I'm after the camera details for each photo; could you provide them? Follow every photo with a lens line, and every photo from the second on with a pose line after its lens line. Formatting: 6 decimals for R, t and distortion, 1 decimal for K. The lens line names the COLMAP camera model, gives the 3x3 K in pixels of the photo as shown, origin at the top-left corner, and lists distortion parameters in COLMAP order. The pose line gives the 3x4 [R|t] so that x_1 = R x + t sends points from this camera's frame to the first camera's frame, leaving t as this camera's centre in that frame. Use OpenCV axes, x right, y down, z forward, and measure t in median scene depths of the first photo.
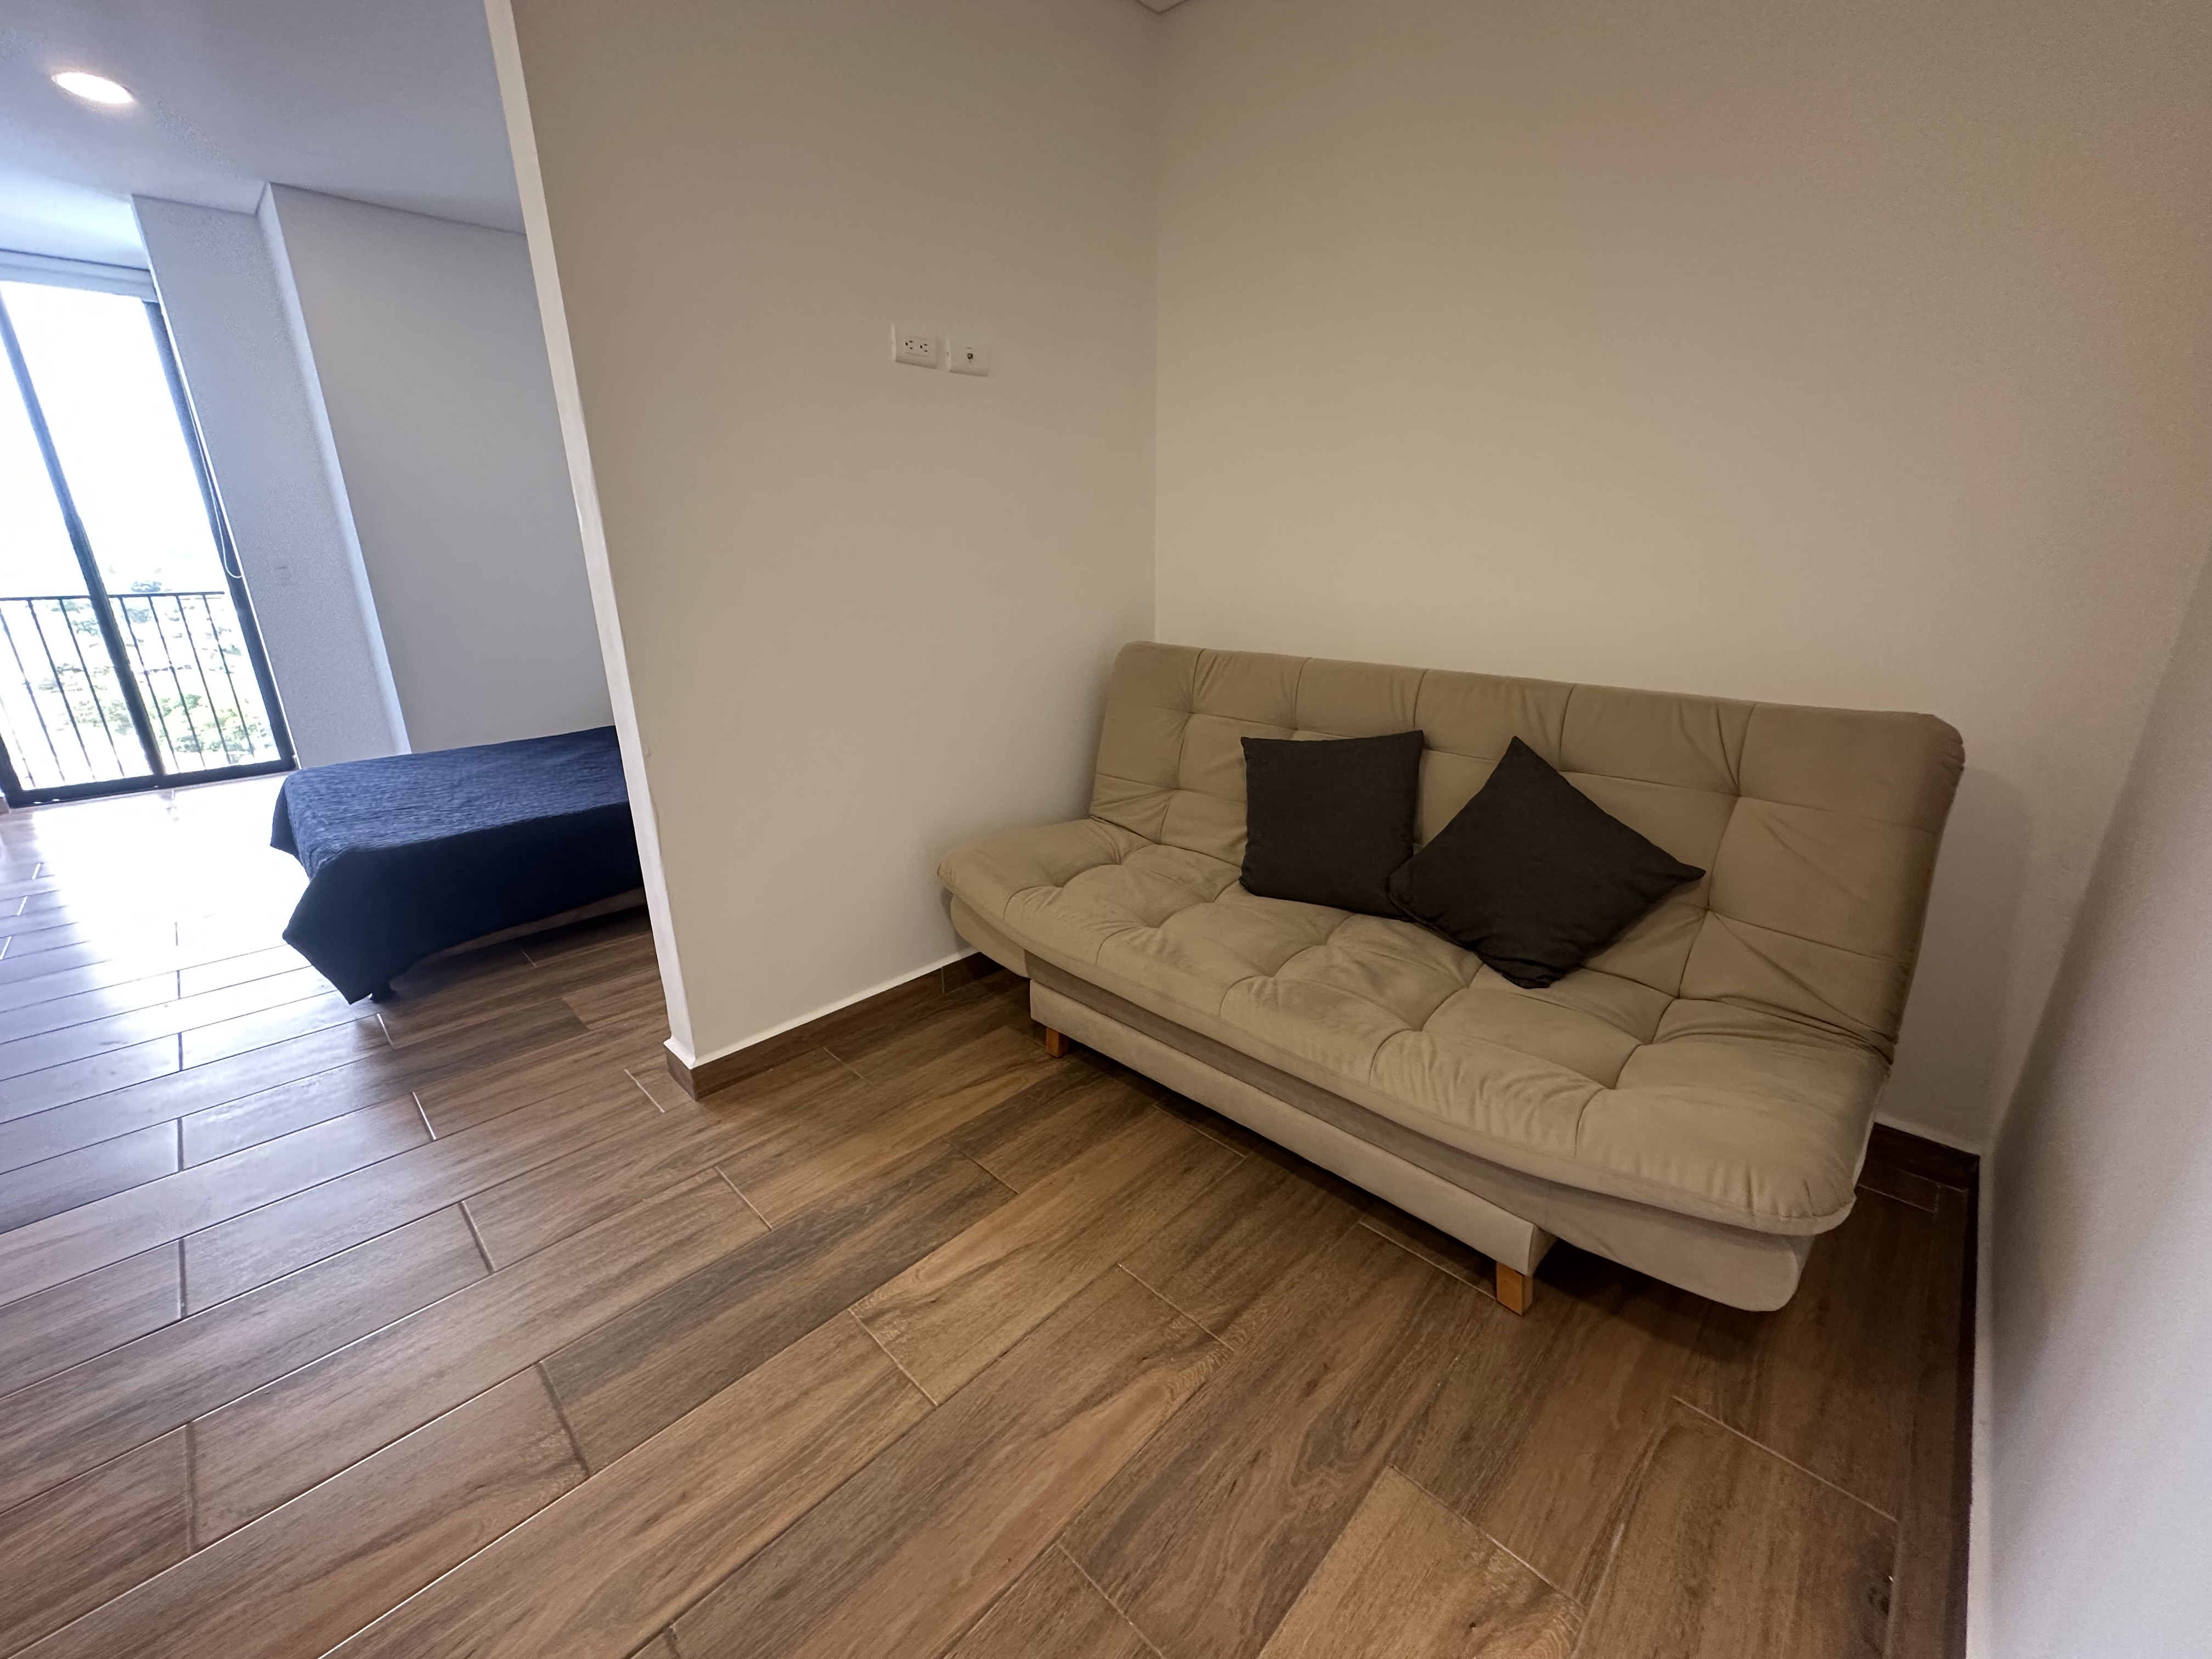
lens RADIAL K [[885.6, 0, 1106.6], [0, 885.6, 833.8], [0, 0, 1]] dist [-0.003585, 0.000880]
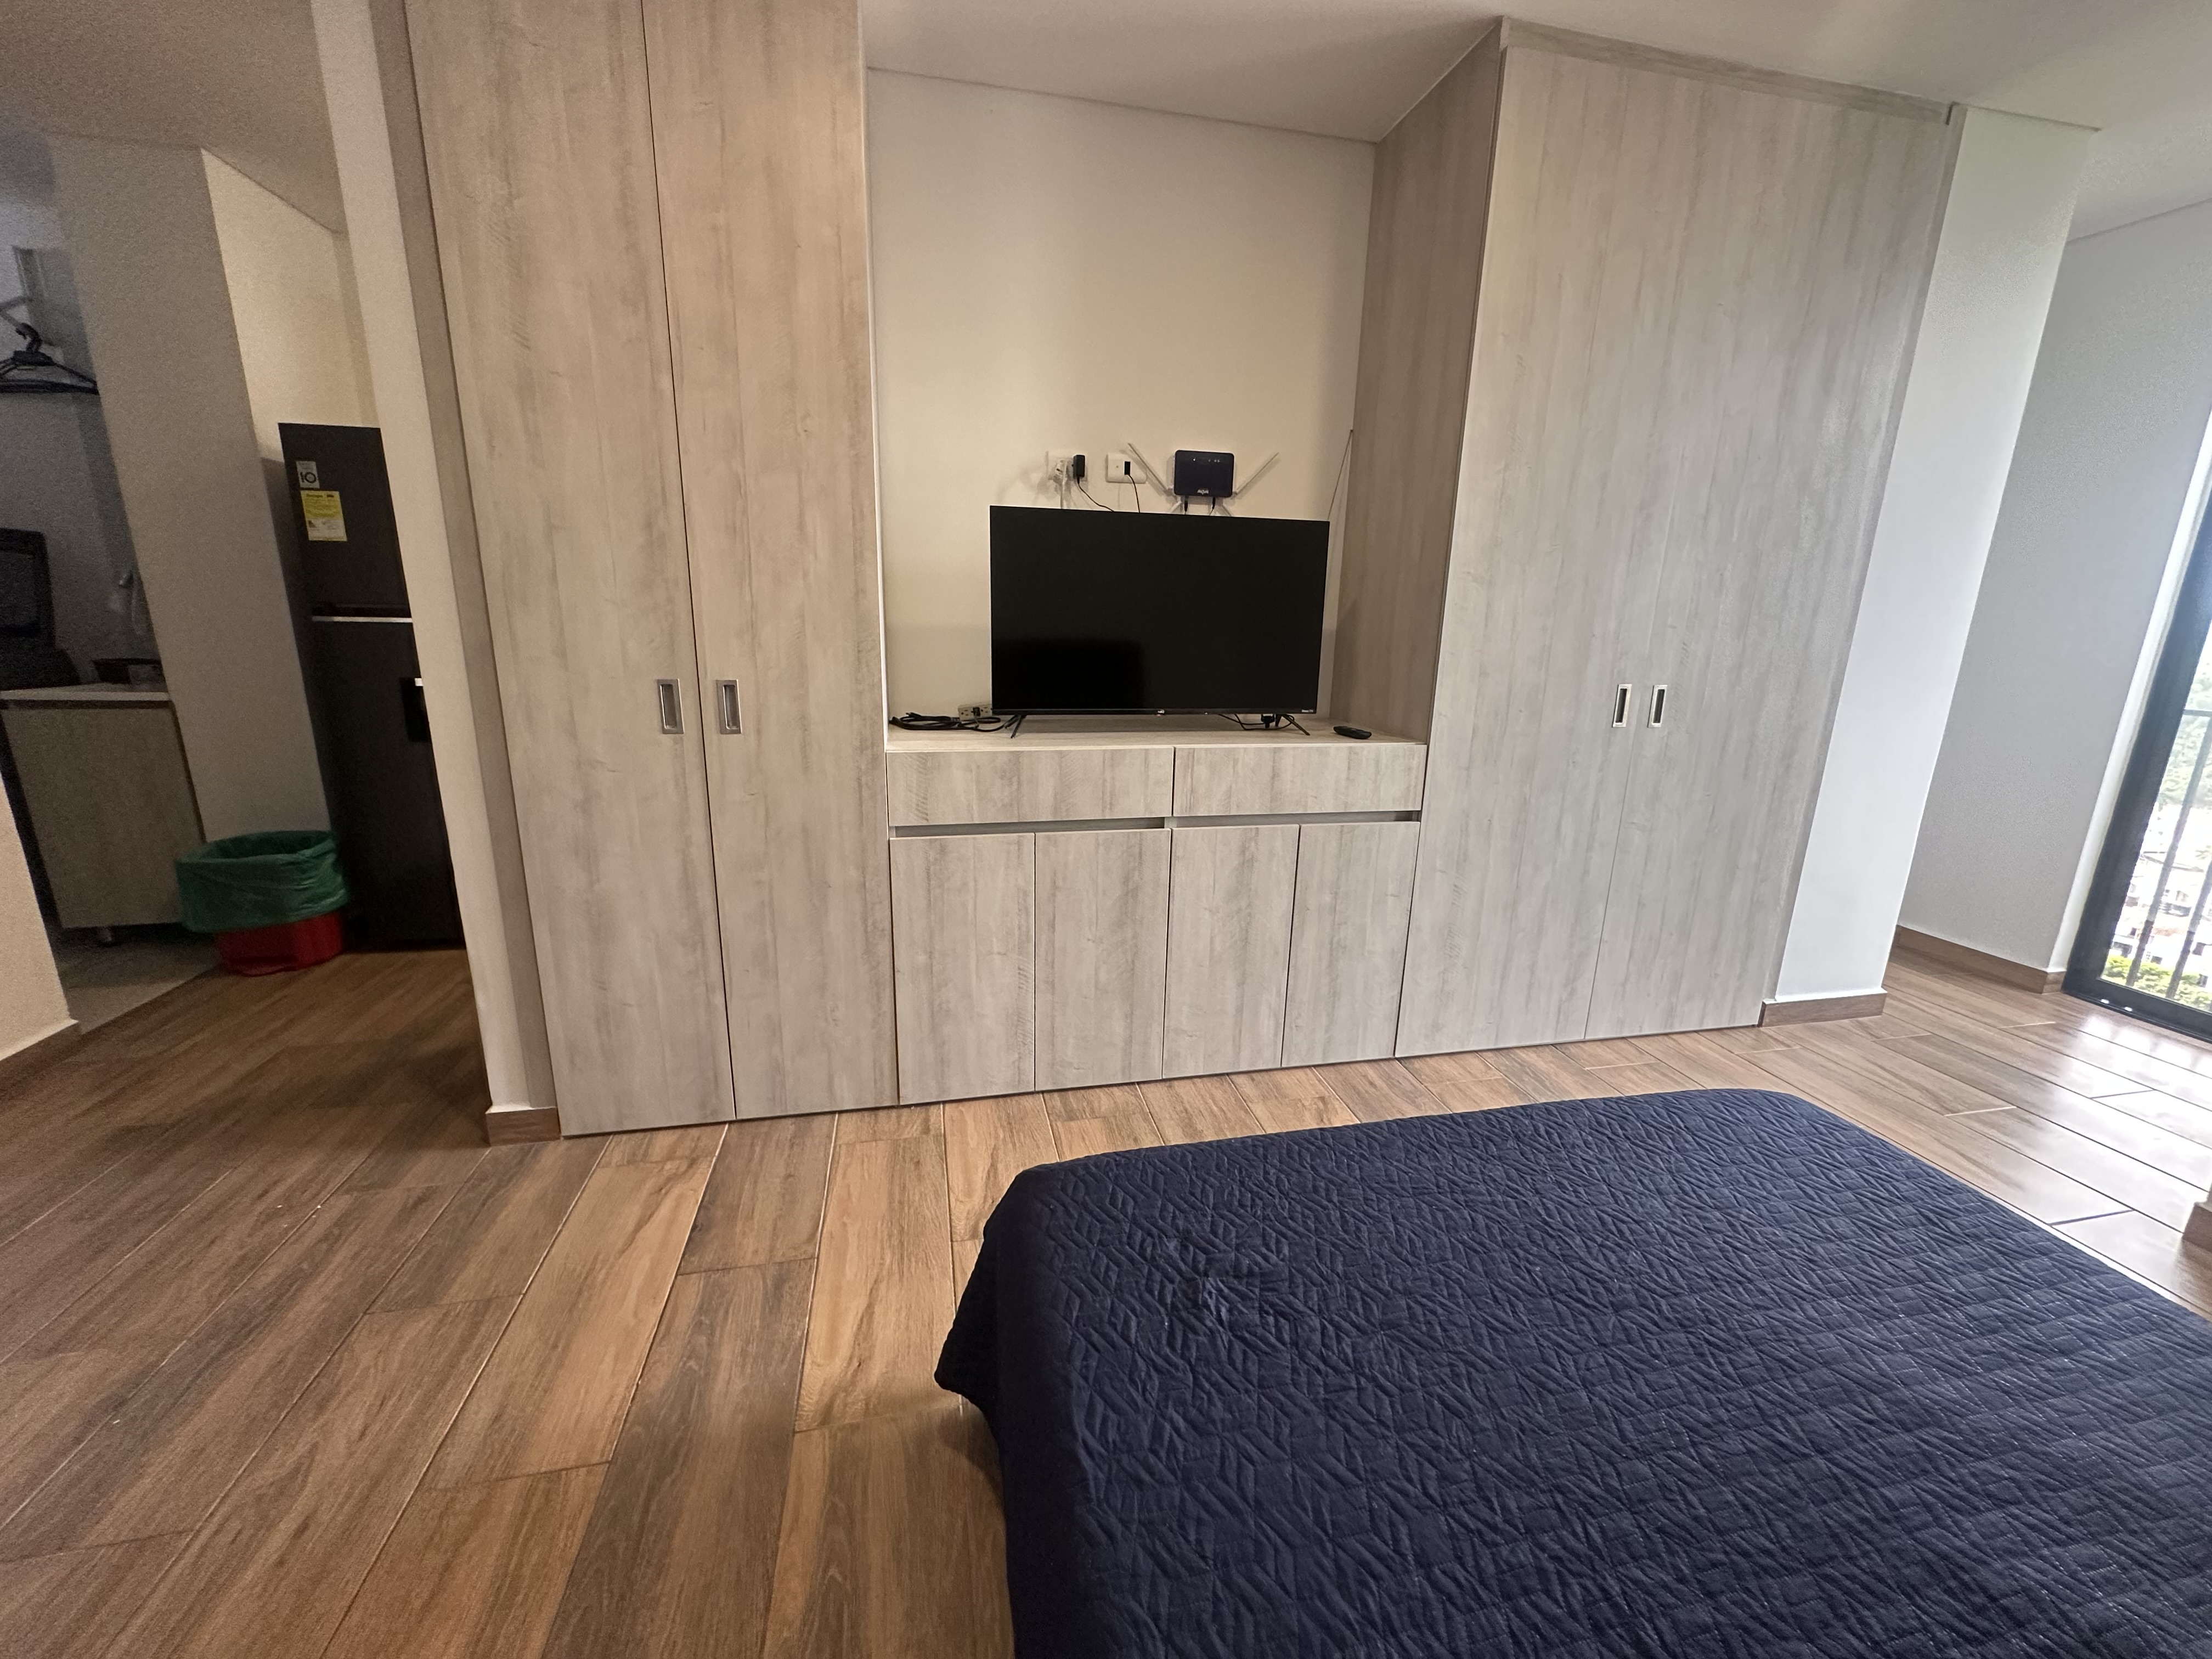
lens RADIAL K [[885.6, 0, 1102.5], [0, 885.6, 830.0], [0, 0, 1]] dist [-0.003585, 0.000880]
pose [[-0.559093, 0.191061, -0.806791, -0.347726], [-0.271725, 0.877118, 0.396016, -0.285731], [0.783314, 0.440635, -0.438475, 0.847940]]
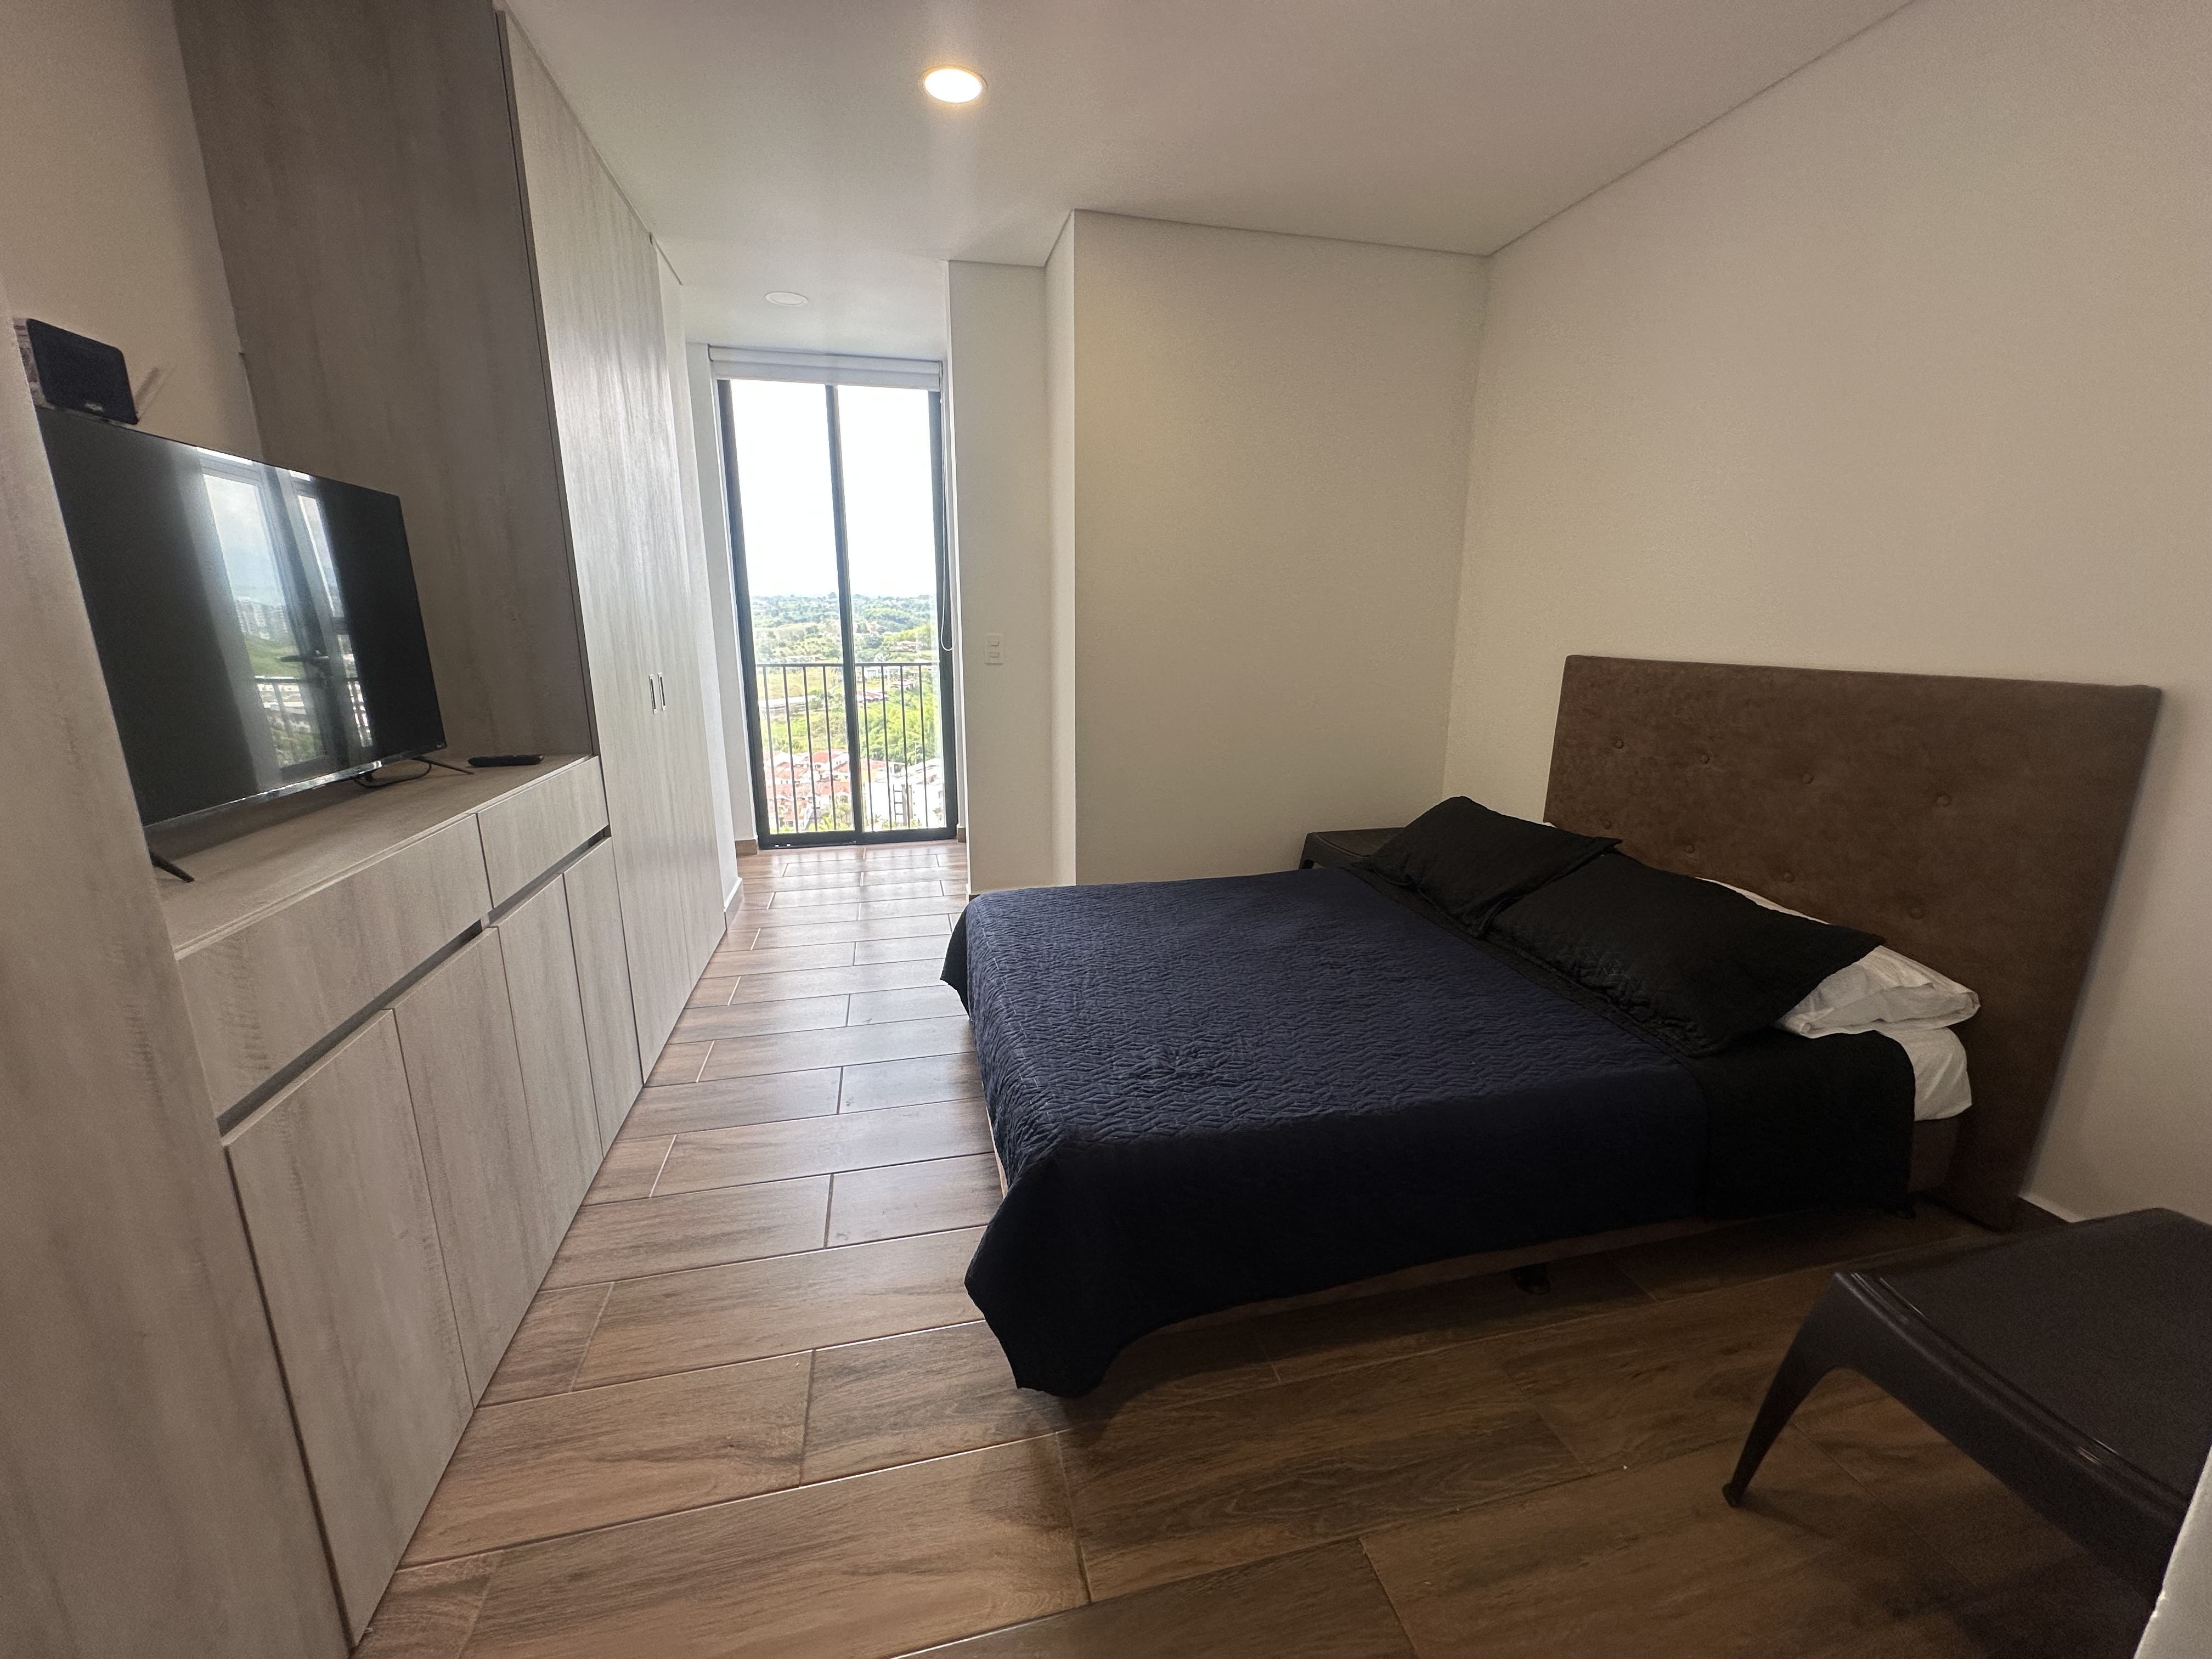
lens RADIAL K [[885.6, 0, 1101.7], [0, 885.6, 827.6], [0, 0, 1]] dist [-0.003585, 0.000880]
pose [[0.845587, 0.127011, -0.518508, -0.401244], [-0.167273, 0.985410, -0.031409, -0.127325], [0.506954, 0.113291, 0.854496, 0.346535]]
